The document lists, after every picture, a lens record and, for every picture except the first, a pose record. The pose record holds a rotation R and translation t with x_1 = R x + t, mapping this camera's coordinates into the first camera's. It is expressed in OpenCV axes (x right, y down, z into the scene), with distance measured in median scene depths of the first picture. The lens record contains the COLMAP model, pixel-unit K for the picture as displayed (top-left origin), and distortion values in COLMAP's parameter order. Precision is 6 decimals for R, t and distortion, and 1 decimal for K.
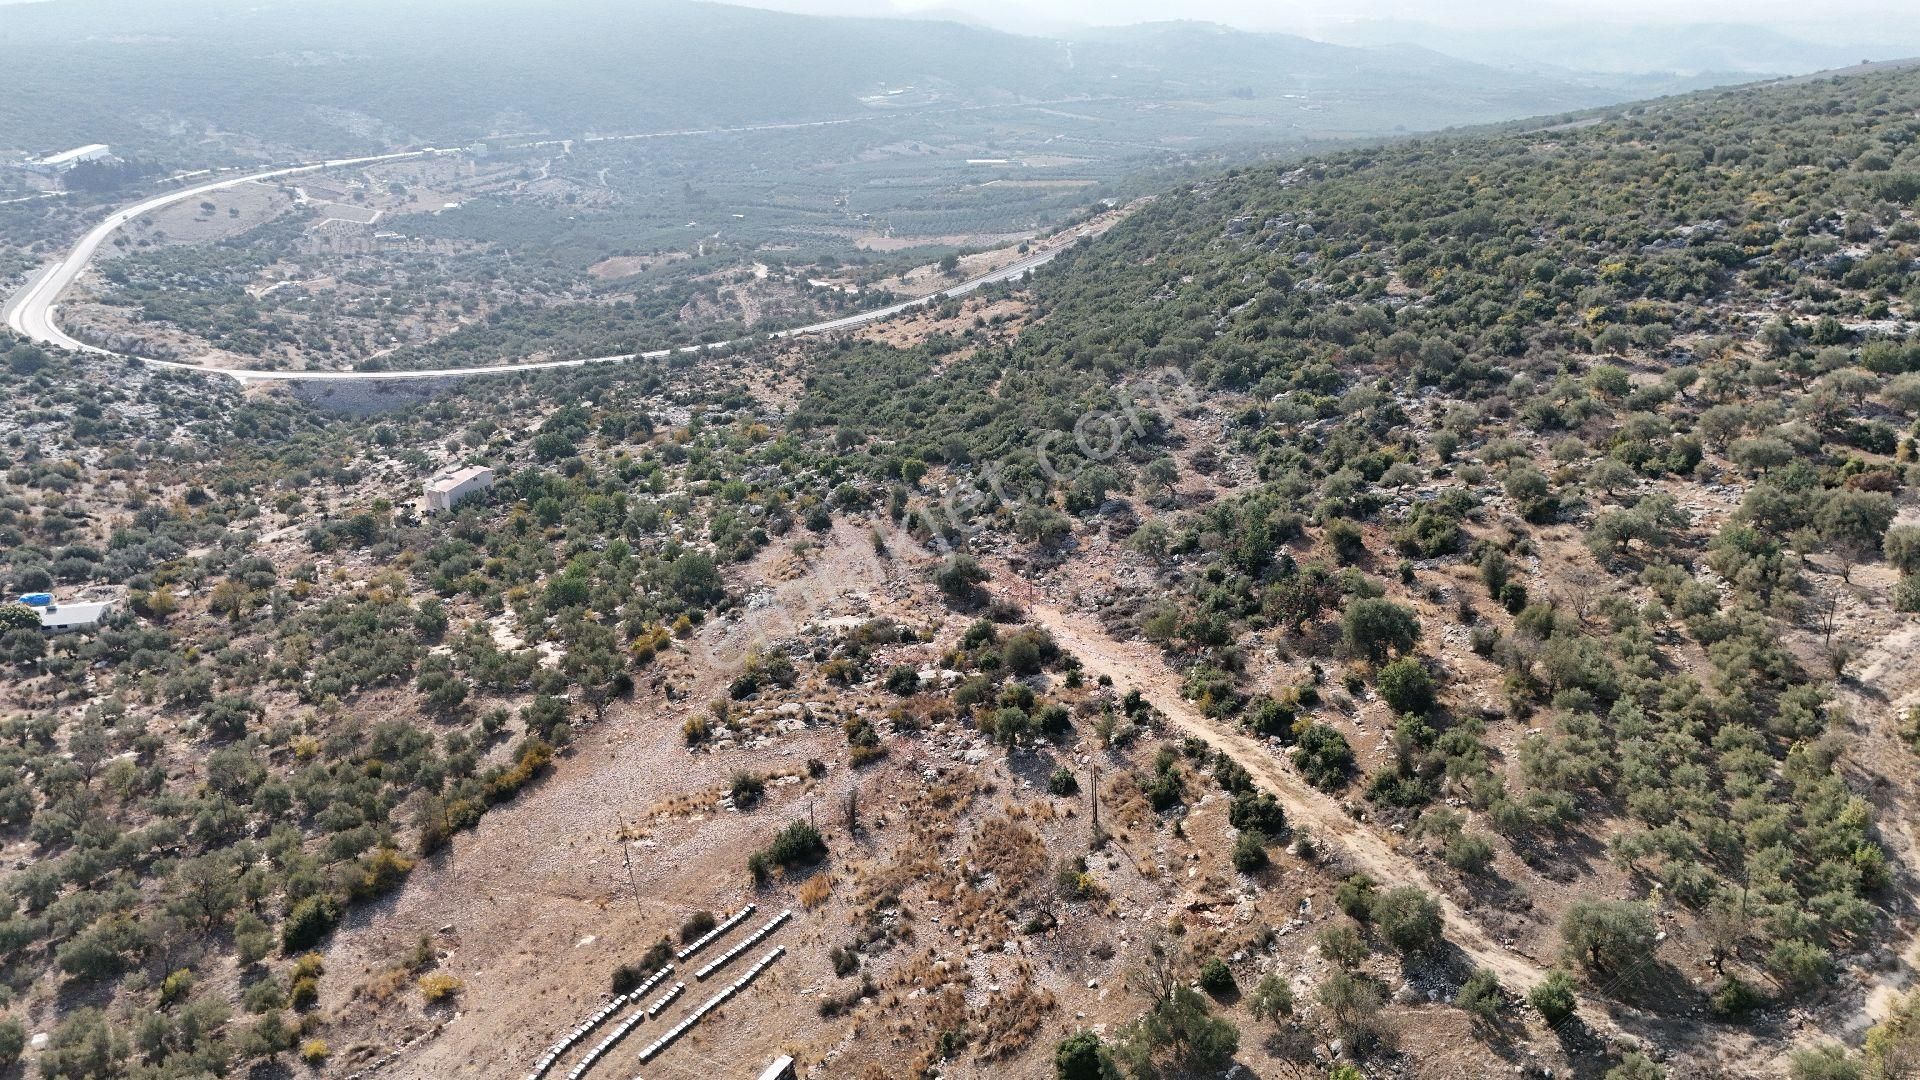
lens RADIAL K [[1414.0, 0, 957.3], [0, 1414.0, 544.9], [0, 0, 1]] dist [0.069282, -0.065043]
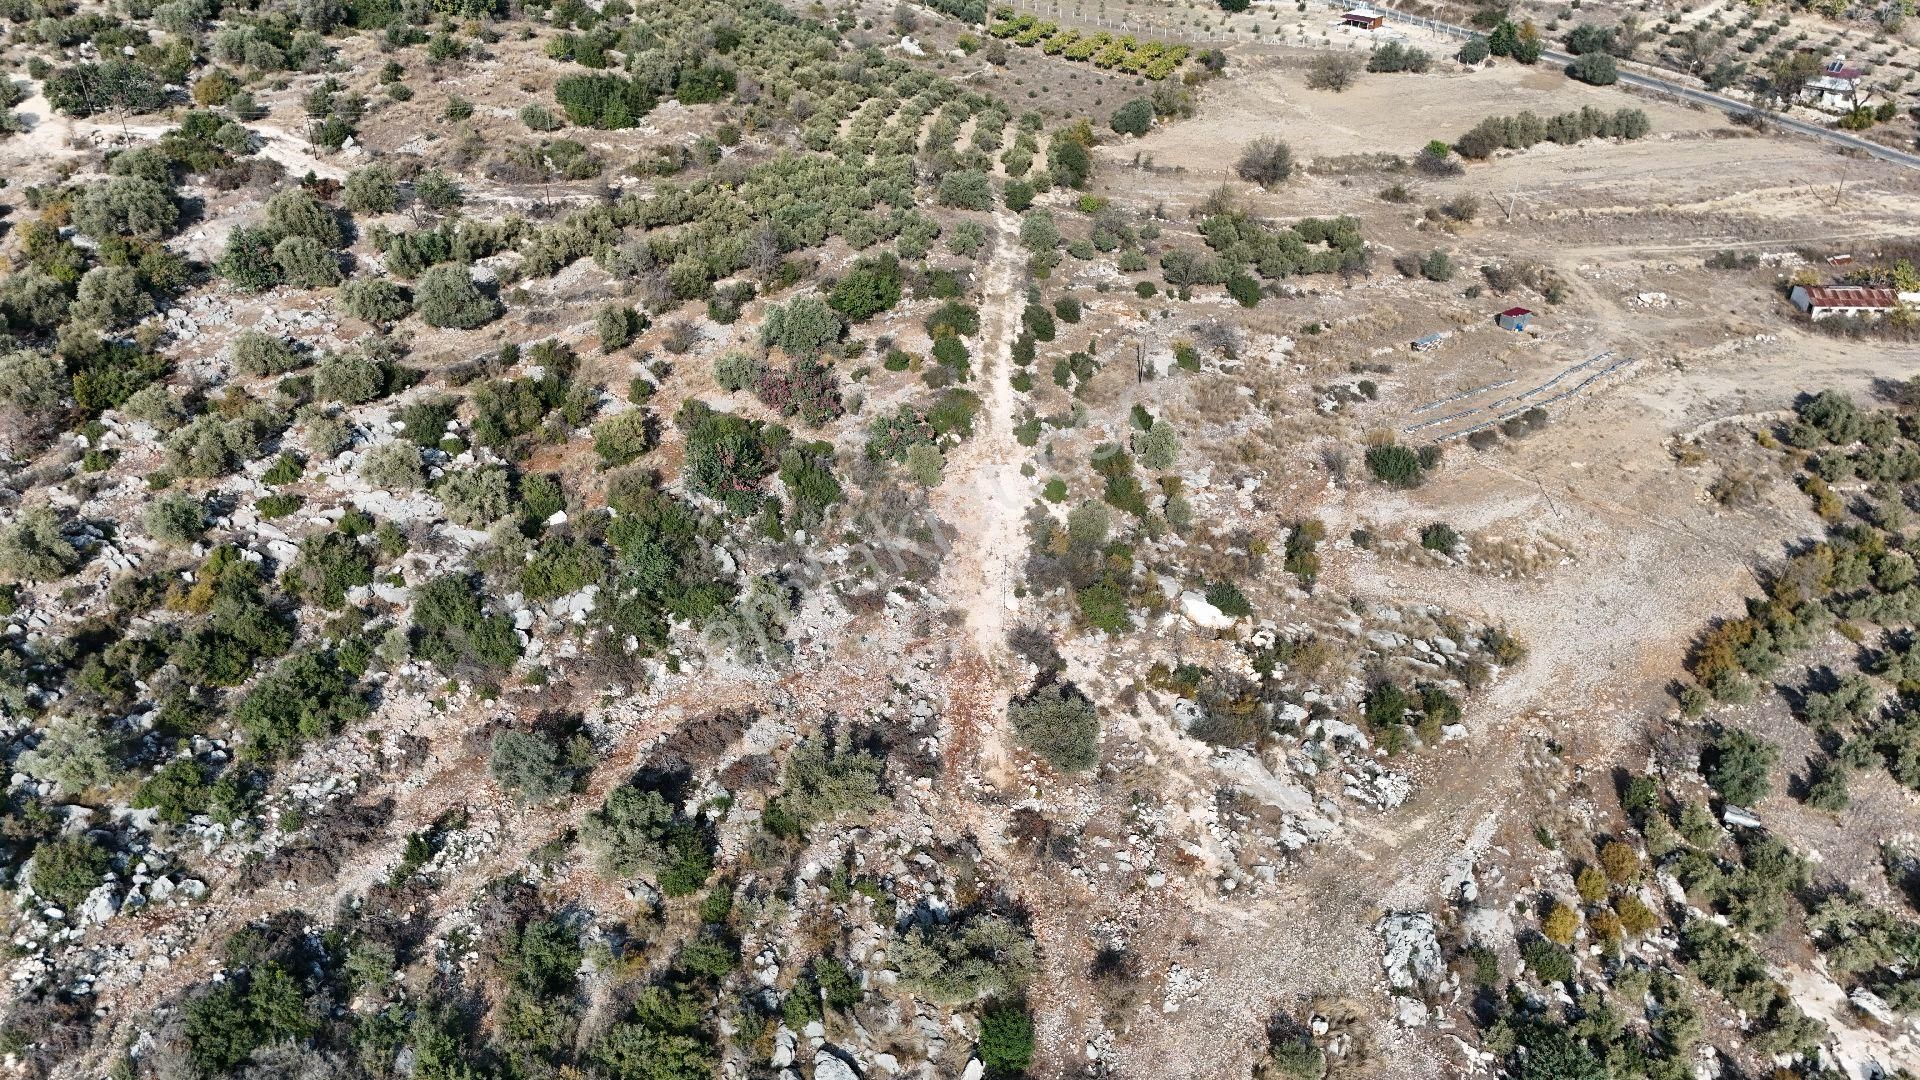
lens RADIAL K [[1414.0, 0, 961.5], [0, 1414.0, 548.4], [0, 0, 1]] dist [0.069282, -0.065043]
pose [[-0.912168, -0.207339, 0.353496, -0.130952], [0.168002, 0.597573, 0.784017, -0.415873], [-0.373797, 0.774543, -0.510254, 1.080558]]
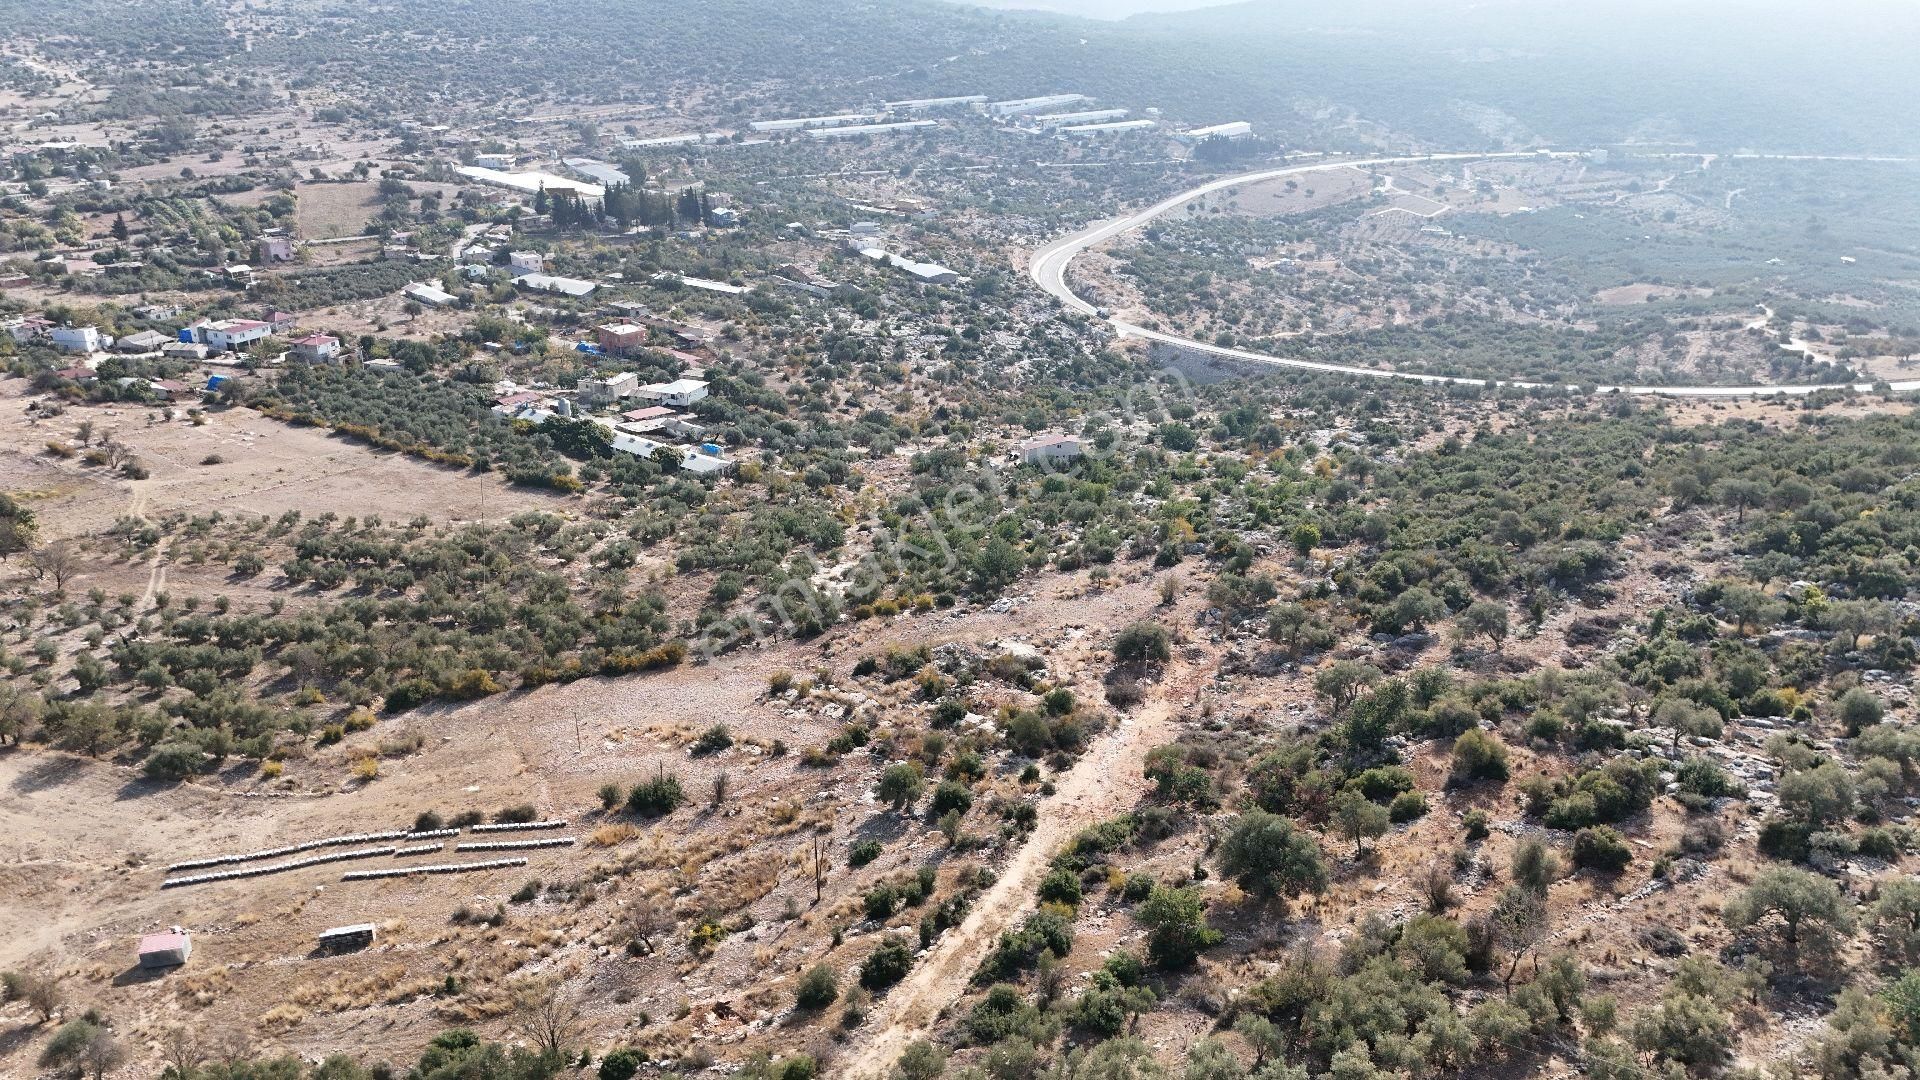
lens RADIAL K [[1414.0, 0, 958.8], [0, 1414.0, 547.8], [0, 0, 1]] dist [0.069282, -0.065043]
pose [[0.690247, 0.281700, -0.666487, 0.433852], [-0.279432, 0.953424, 0.113584, -0.092333], [0.667441, 0.107836, 0.736813, 0.217990]]
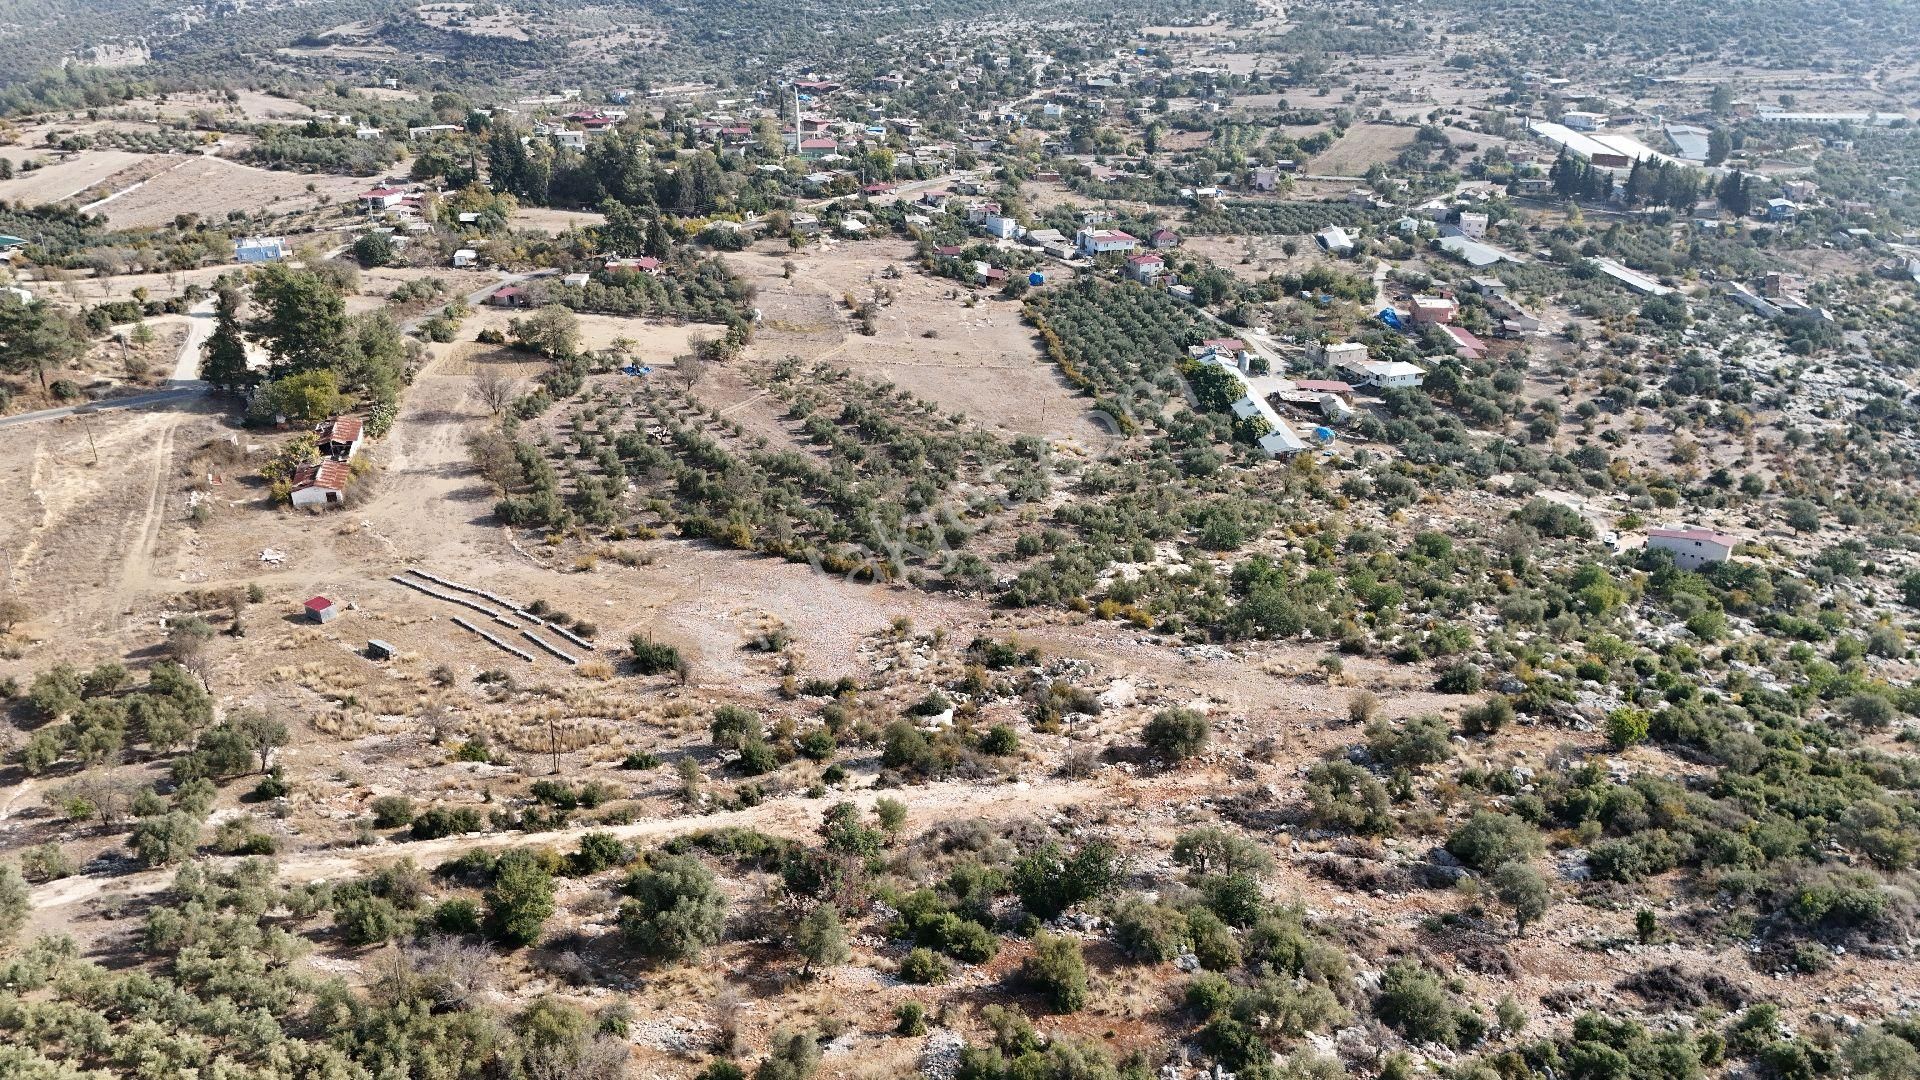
lens RADIAL K [[1414.0, 0, 953.1], [0, 1414.0, 542.6], [0, 0, 1]] dist [0.069282, -0.065043]
pose [[-0.085303, 0.413904, -0.906315, 0.564470], [-0.381592, 0.826703, 0.413461, -0.285046], [0.920386, 0.381112, 0.087422, 0.676765]]
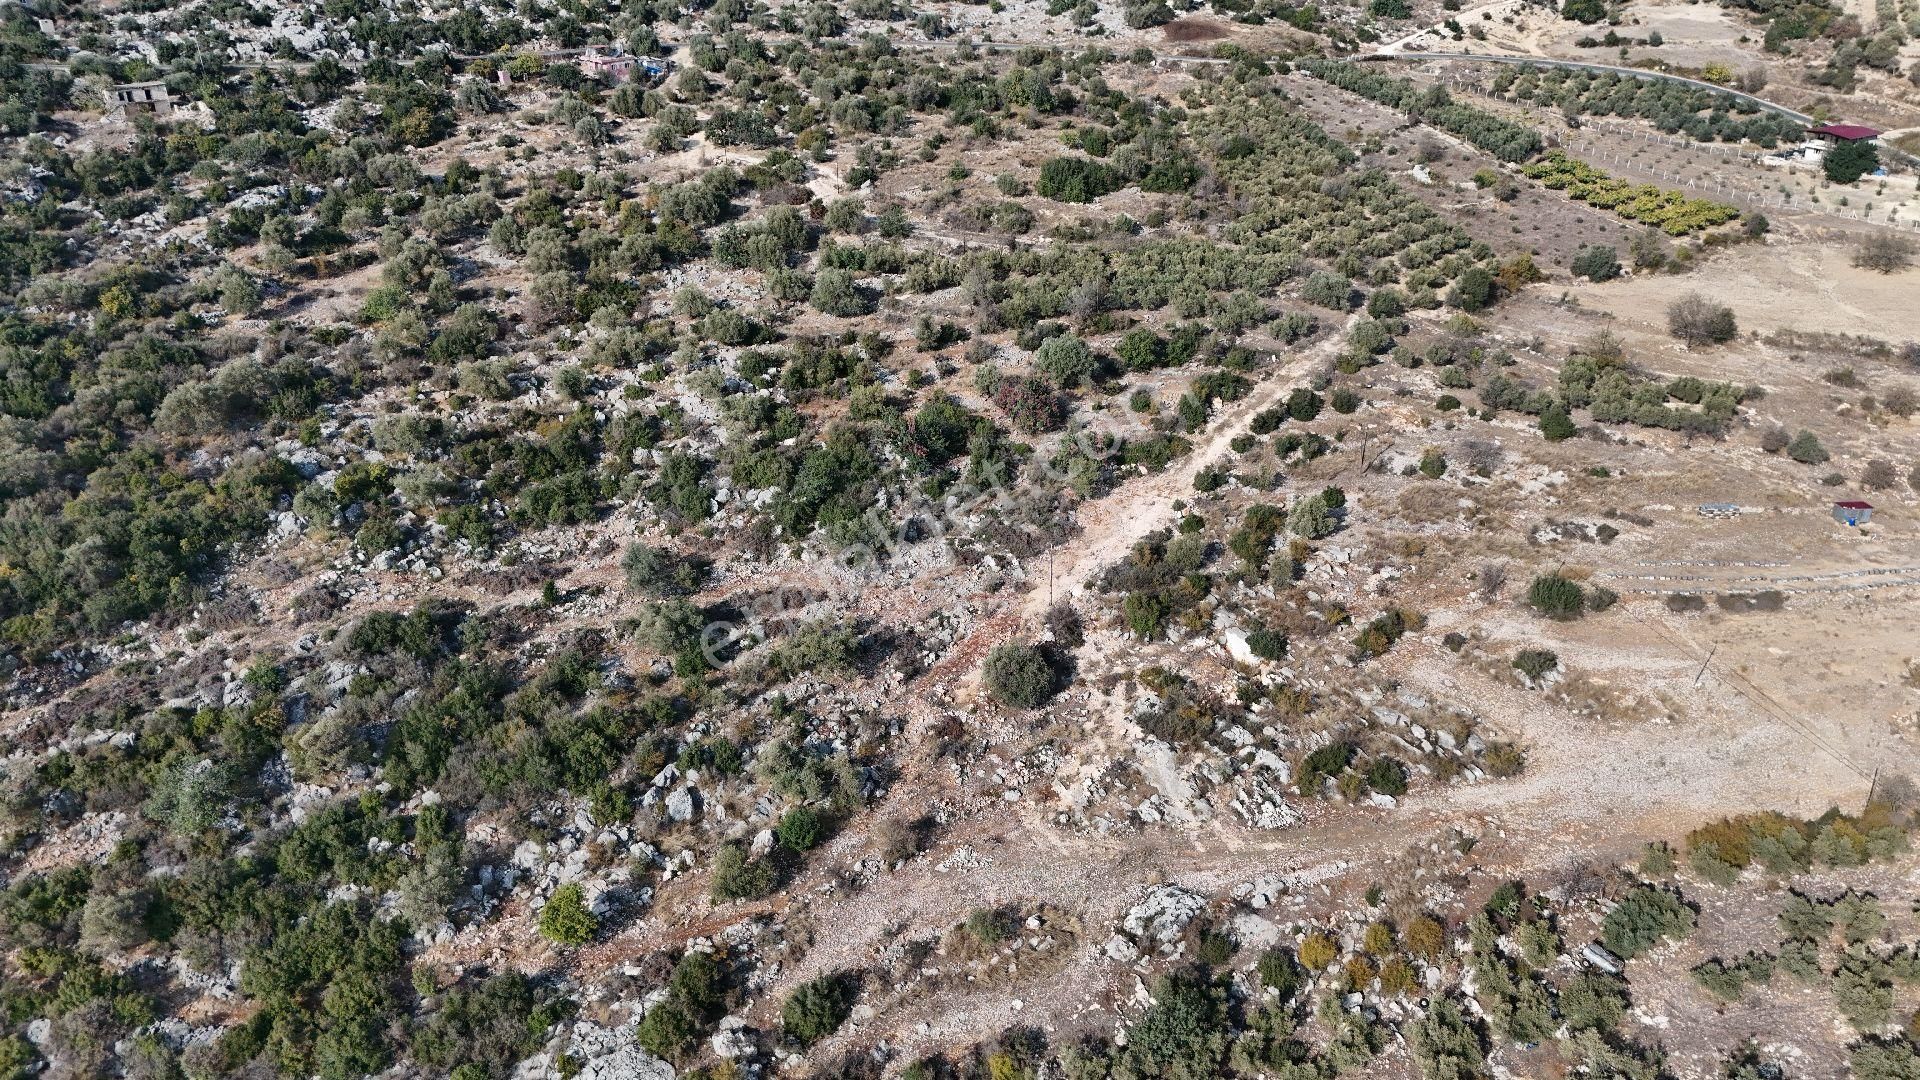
lens RADIAL K [[1414.0, 0, 955.3], [0, 1414.0, 551.1], [0, 0, 1]] dist [0.069282, -0.065043]
pose [[-0.544858, -0.367692, 0.753613, -0.423227], [0.337111, 0.726853, 0.598365, -0.392200], [-0.767780, 0.580075, -0.272079, 1.018104]]
